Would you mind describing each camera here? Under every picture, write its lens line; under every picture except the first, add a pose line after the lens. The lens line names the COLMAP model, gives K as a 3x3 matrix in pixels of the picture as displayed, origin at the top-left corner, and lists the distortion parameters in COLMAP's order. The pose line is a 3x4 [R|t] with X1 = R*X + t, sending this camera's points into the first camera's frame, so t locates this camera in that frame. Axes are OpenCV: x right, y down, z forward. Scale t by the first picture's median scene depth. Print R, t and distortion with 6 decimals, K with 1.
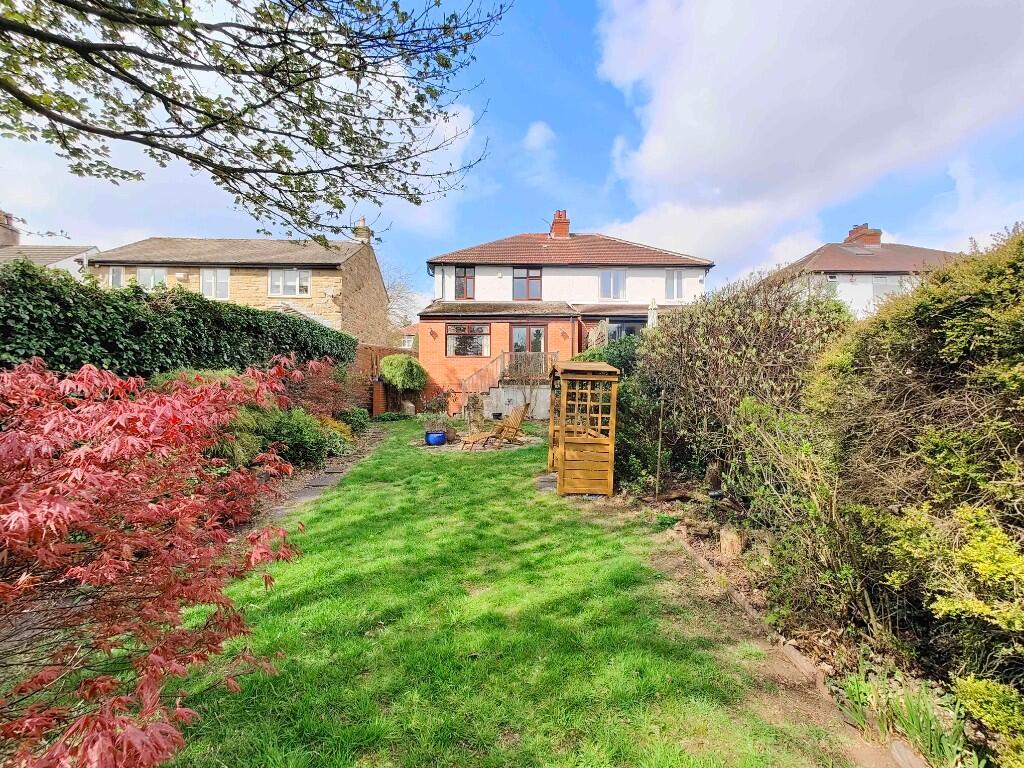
lens RADIAL K [[451.4, 0, 512.1], [0, 451.4, 379.1], [0, 0, 1]] dist [0.013511, 0.000366]
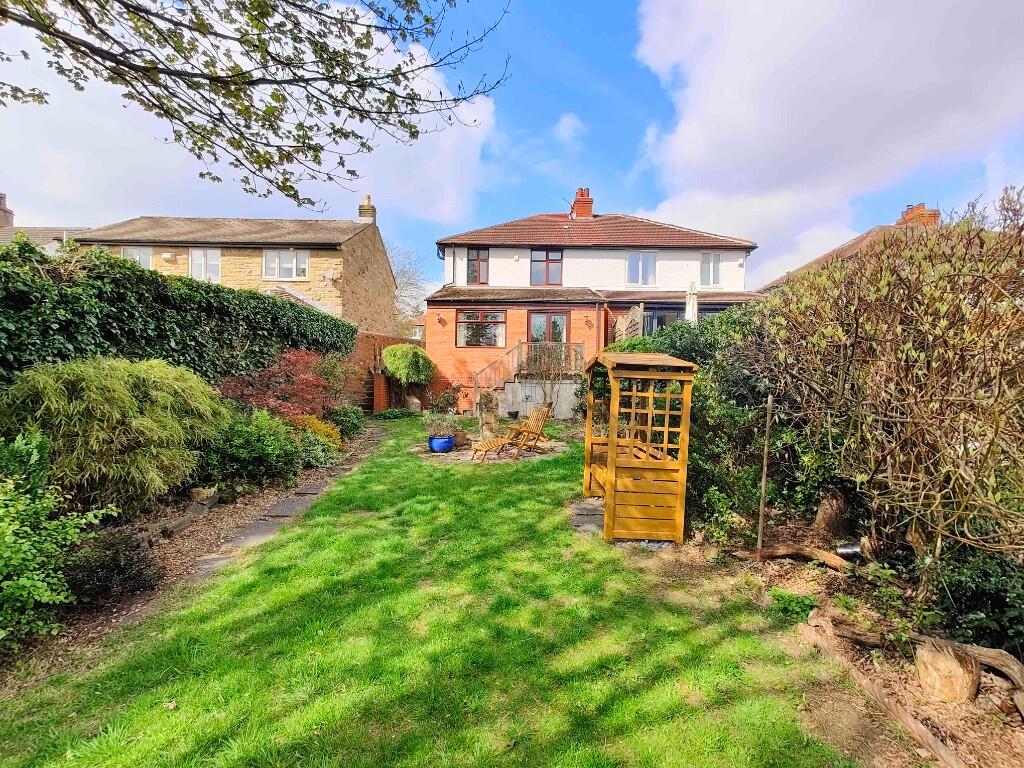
lens RADIAL K [[451.4, 0, 512.1], [0, 451.4, 379.1], [0, 0, 1]] dist [0.013511, 0.000366]
pose [[0.999572, 0.009765, -0.027573, -0.016349], [-0.009290, 0.999807, 0.017293, -0.004548], [0.027736, -0.017029, 0.999470, 0.174085]]
